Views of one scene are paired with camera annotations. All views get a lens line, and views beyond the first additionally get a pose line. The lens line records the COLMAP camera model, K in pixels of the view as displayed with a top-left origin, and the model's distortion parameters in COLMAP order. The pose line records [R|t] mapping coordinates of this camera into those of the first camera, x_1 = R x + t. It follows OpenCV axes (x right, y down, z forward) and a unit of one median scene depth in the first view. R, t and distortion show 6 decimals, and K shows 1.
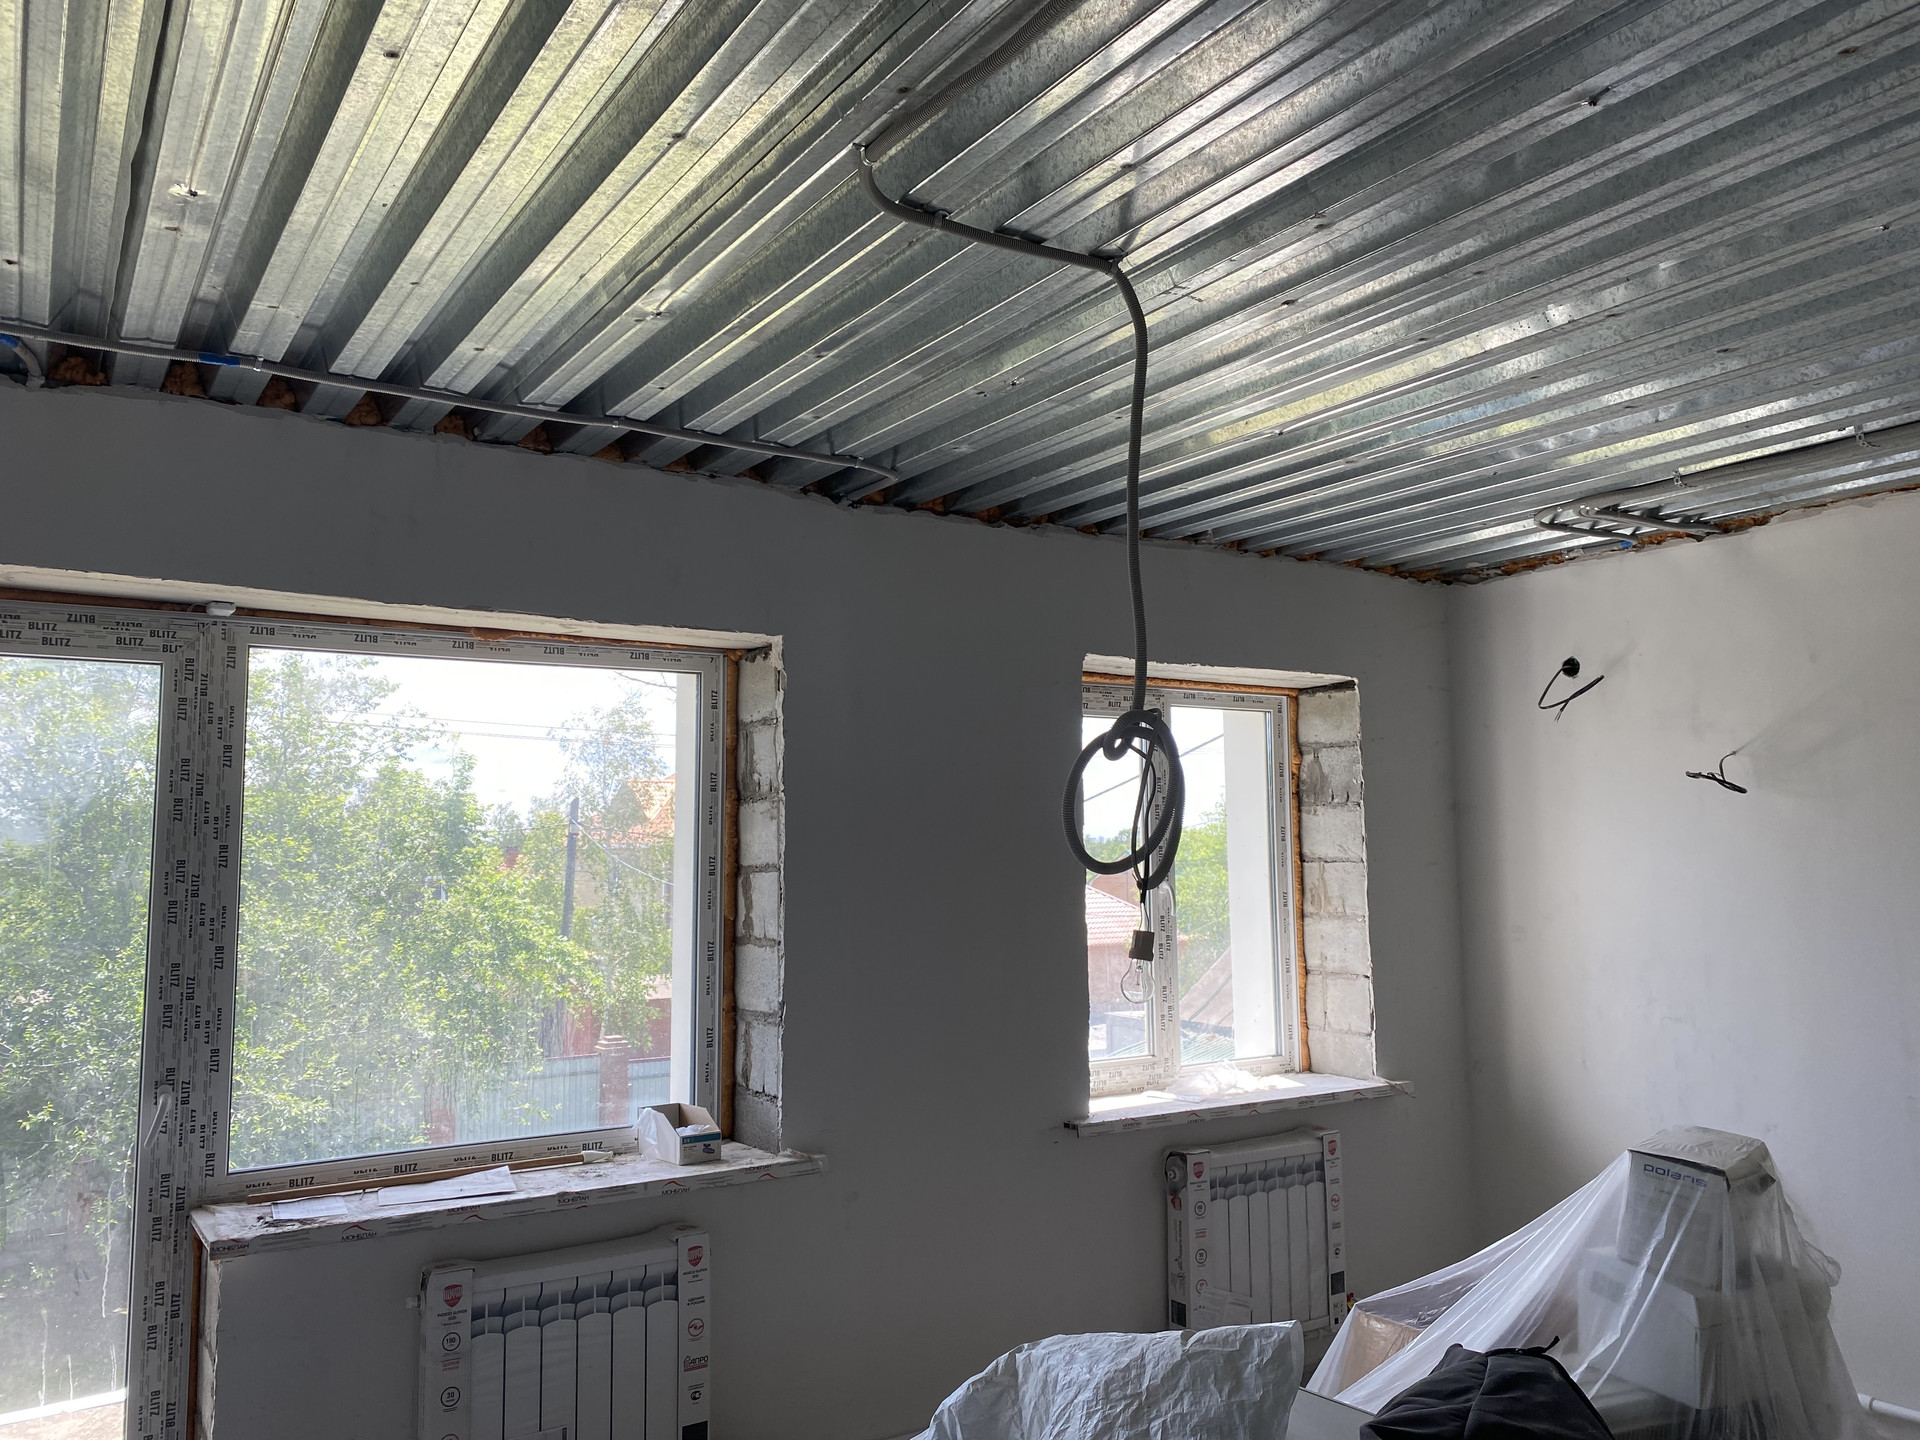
lens RADIAL K [[1471.7, 0, 957.4], [0, 1471.7, 703.2], [0, 0, 1]] dist [0.033014, -0.033269]
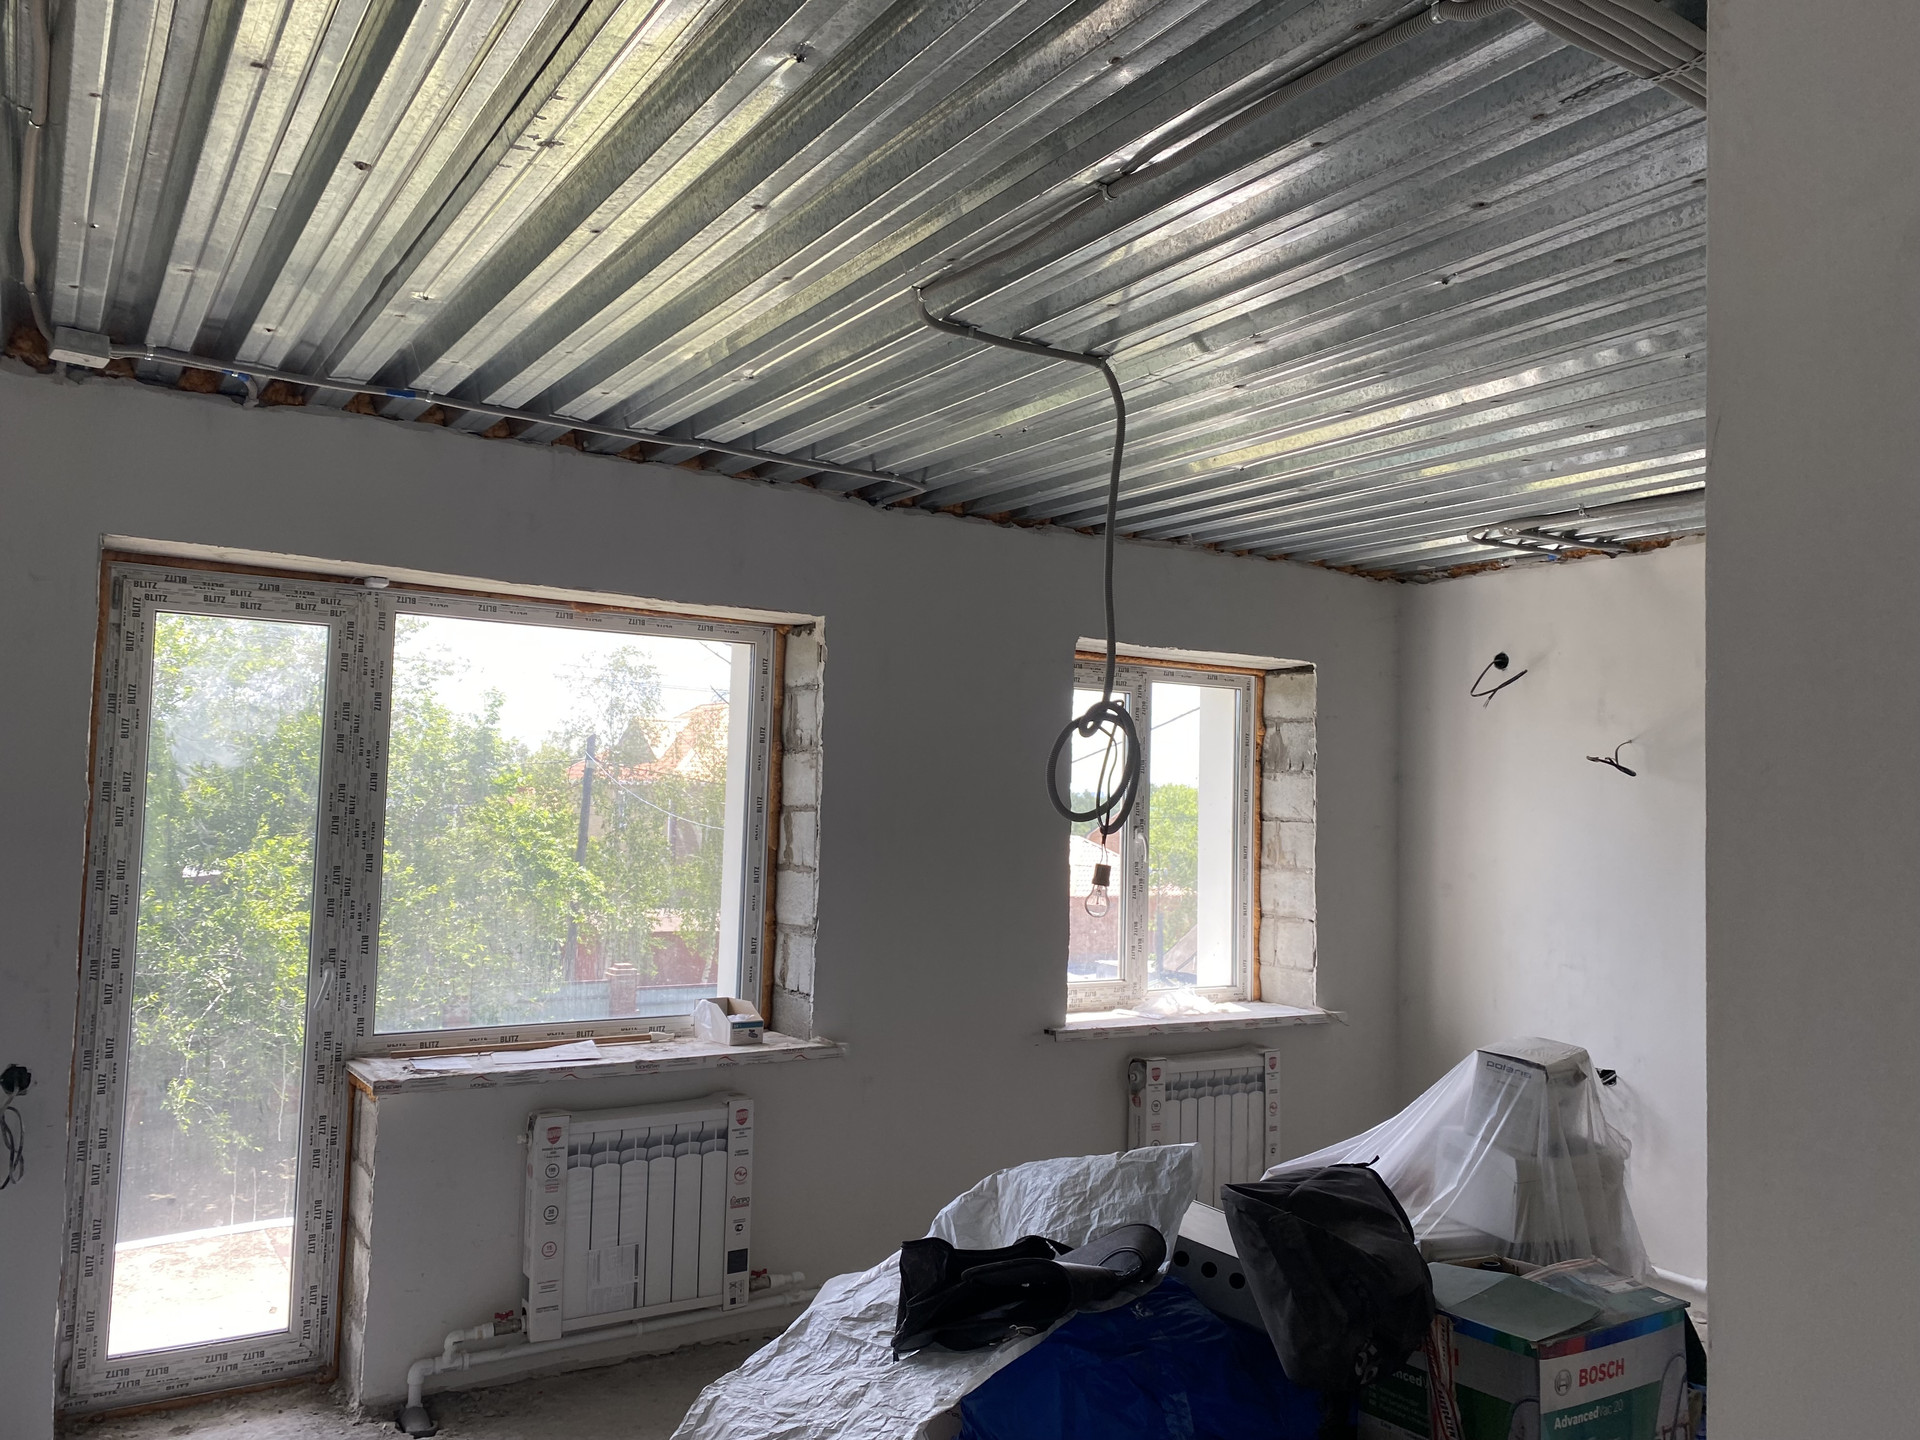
lens RADIAL K [[1482.8, 0, 928.7], [0, 1482.8, 706.6], [0, 0, 1]] dist [0.019216, -0.012095]
pose [[0.999112, 0.036339, -0.021311, -0.006765], [-0.035506, 0.998637, 0.038256, -0.024529], [0.022672, -0.037466, 0.999041, -0.239331]]
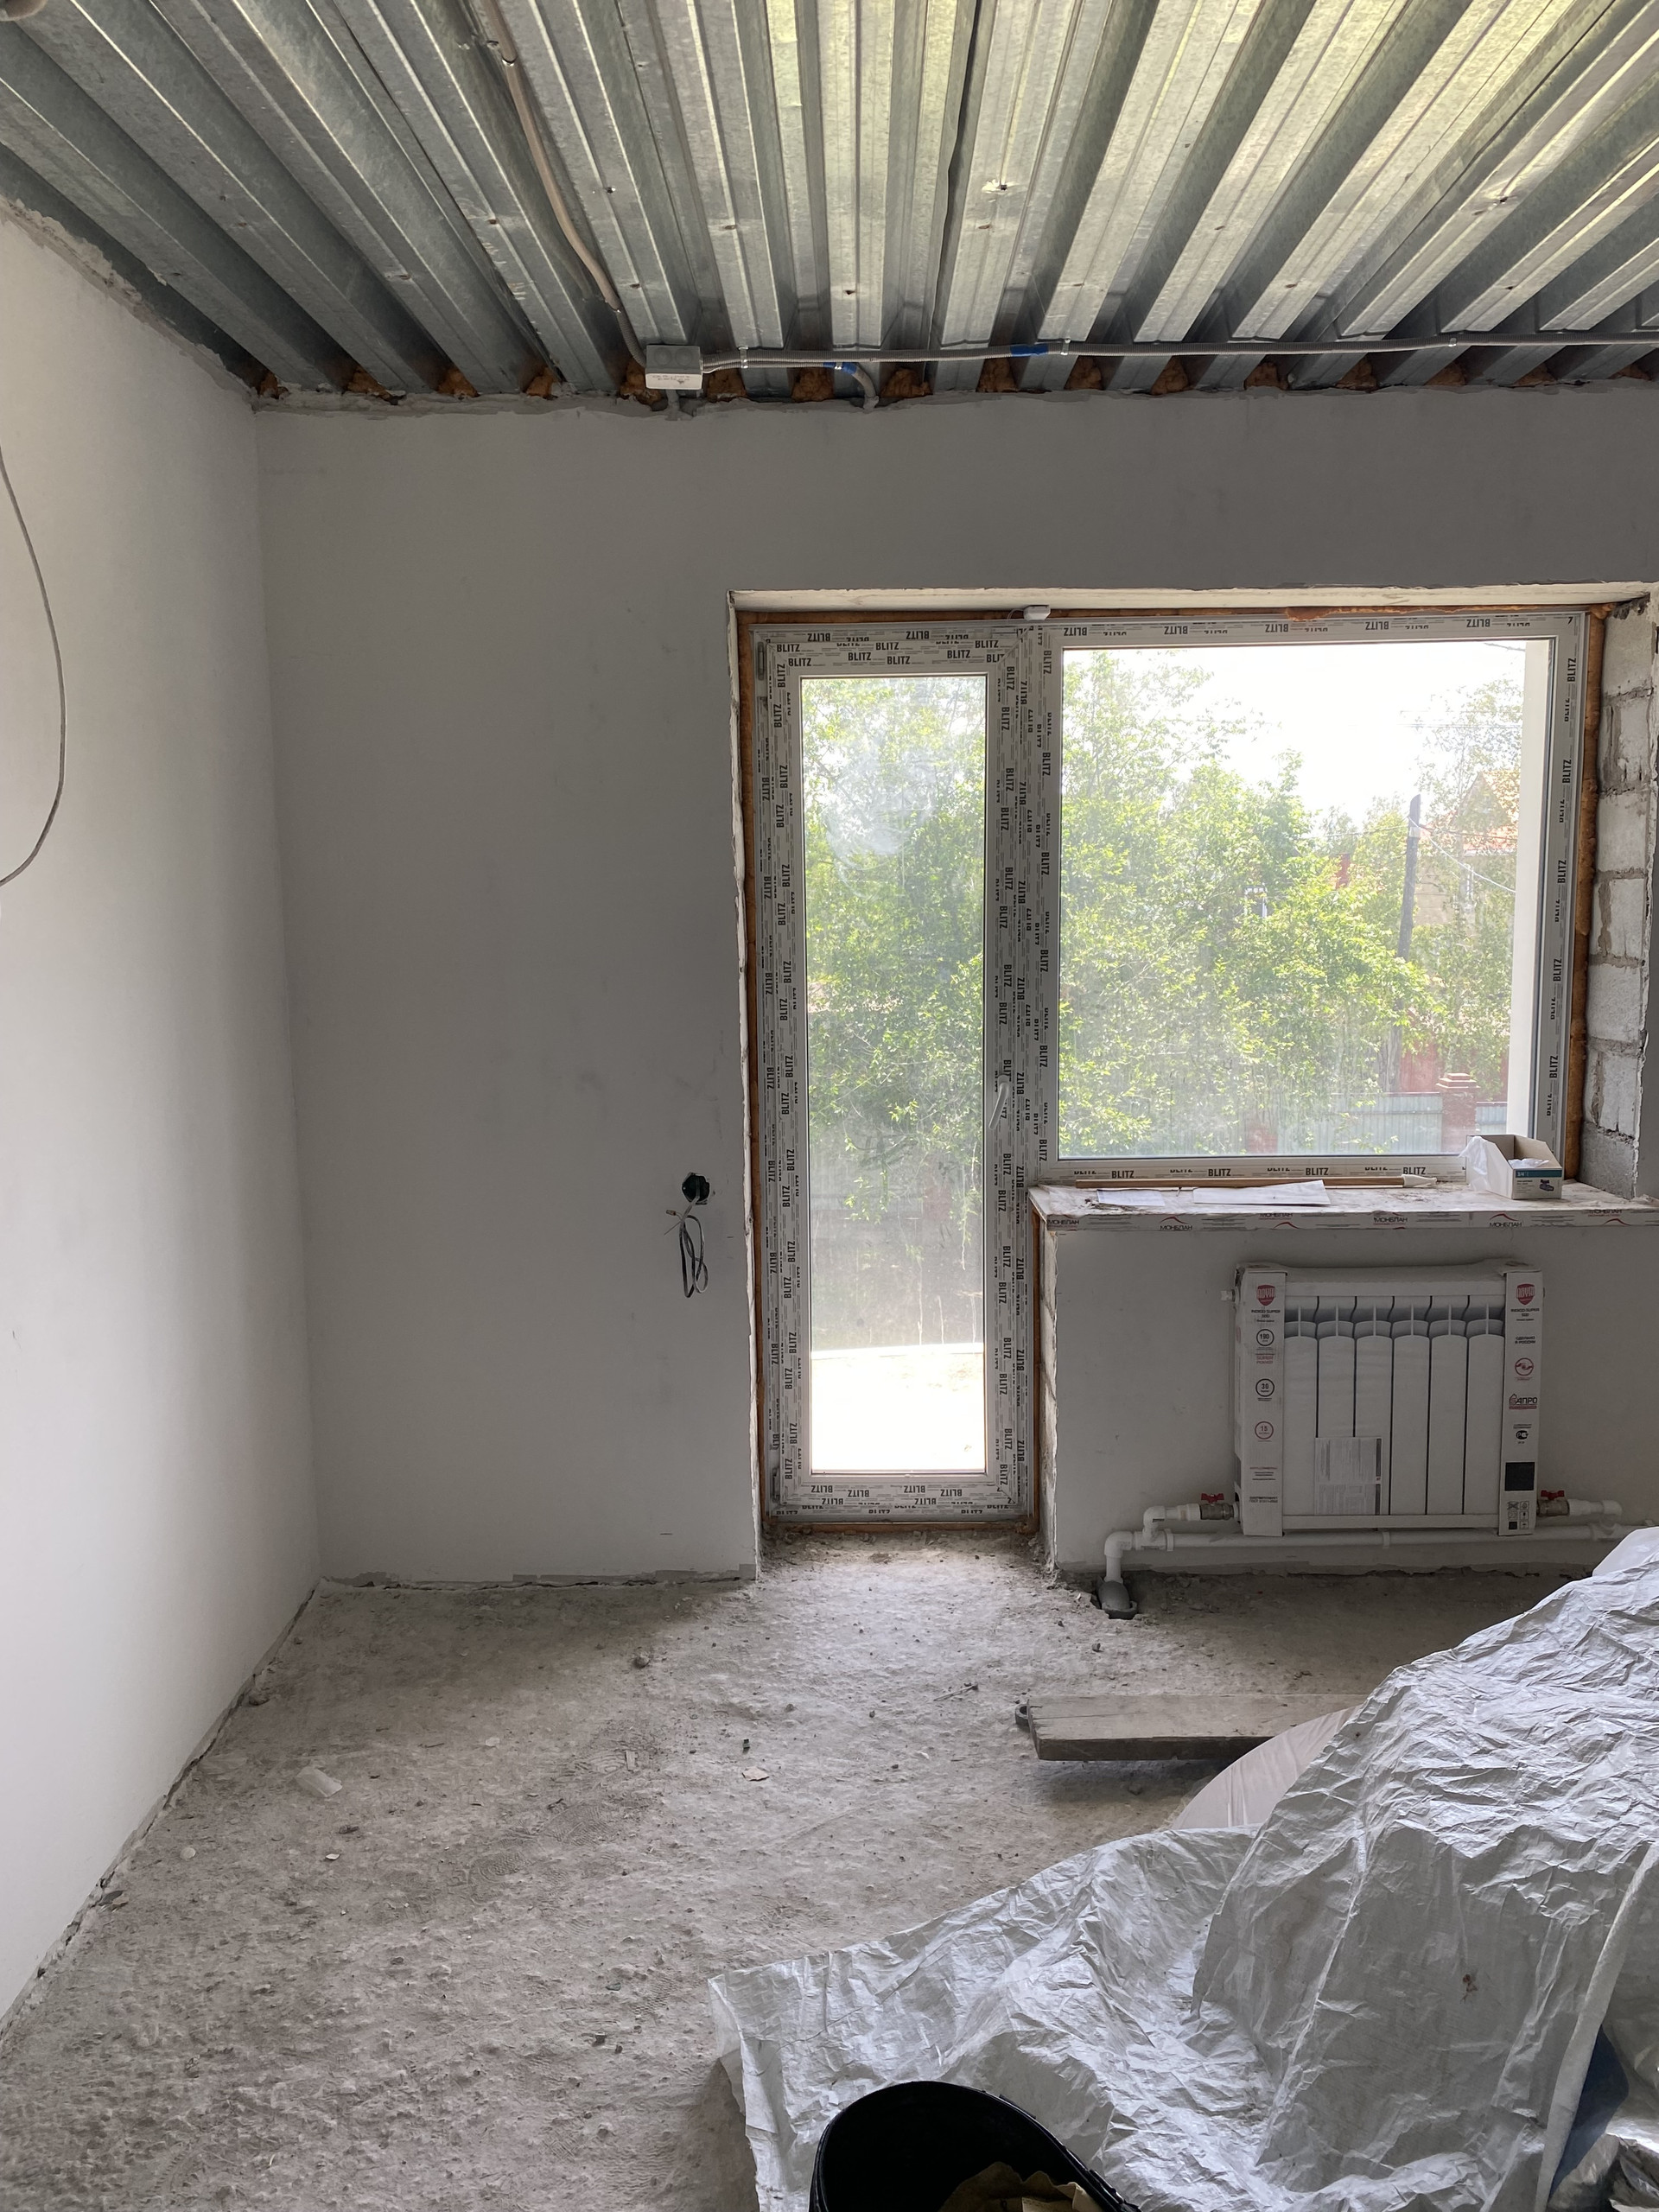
lens RADIAL K [[1694.7, 0, 799.2], [0, 1694.7, 1092.3], [0, 0, 1]] dist [0.056457, -0.058057]
pose [[0.826258, 0.069910, -0.558936, 0.036283], [0.062256, 0.974856, 0.213962, -0.004622], [0.559840, -0.211585, 0.801131, -0.080886]]
